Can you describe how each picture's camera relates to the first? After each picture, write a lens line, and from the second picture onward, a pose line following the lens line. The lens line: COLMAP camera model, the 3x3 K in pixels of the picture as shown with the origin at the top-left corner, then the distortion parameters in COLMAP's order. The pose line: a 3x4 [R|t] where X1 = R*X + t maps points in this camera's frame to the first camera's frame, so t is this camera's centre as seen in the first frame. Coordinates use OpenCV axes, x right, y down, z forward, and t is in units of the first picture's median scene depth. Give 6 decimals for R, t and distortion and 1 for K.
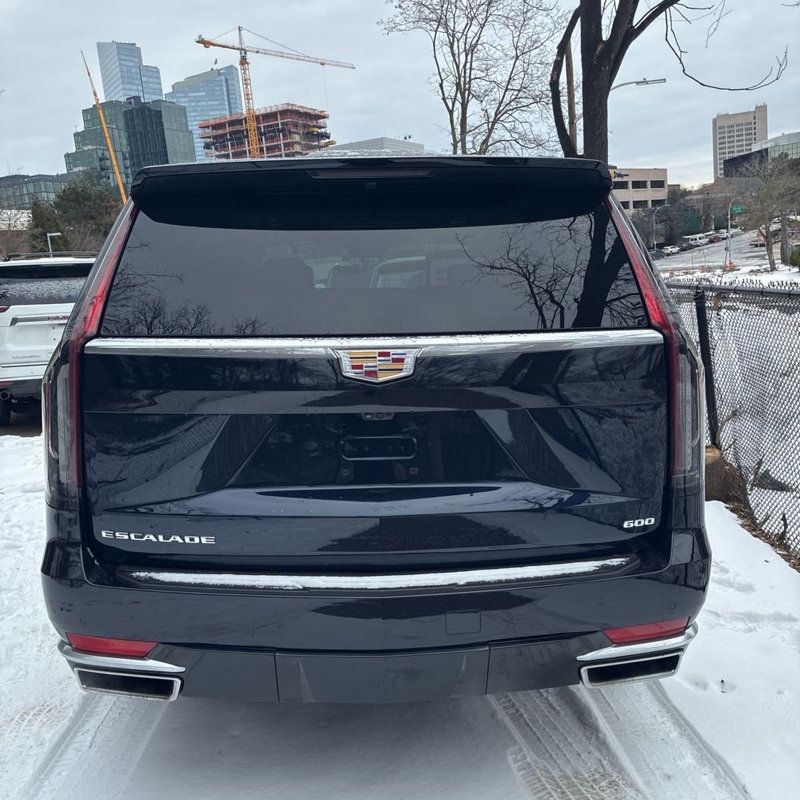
lens RADIAL K [[802.9, 0, 400.0], [0, 802.9, 403.4], [0, 0, 1]] dist [0.026002, 0.000000]
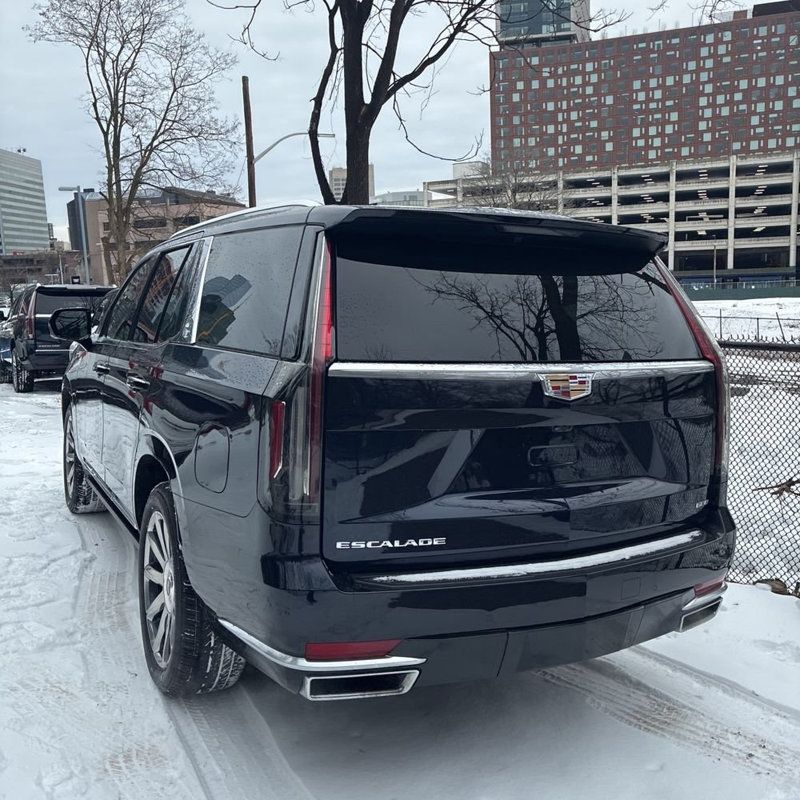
lens RADIAL K [[802.9, 0, 401.2], [0, 802.9, 399.2], [0, 0, 1]] dist [0.026002, 0.000000]
pose [[0.900623, -0.007306, 0.434540, -0.623780], [0.027291, 0.998836, -0.039768, 0.011236], [-0.433744, 0.047675, 0.899774, -0.001460]]
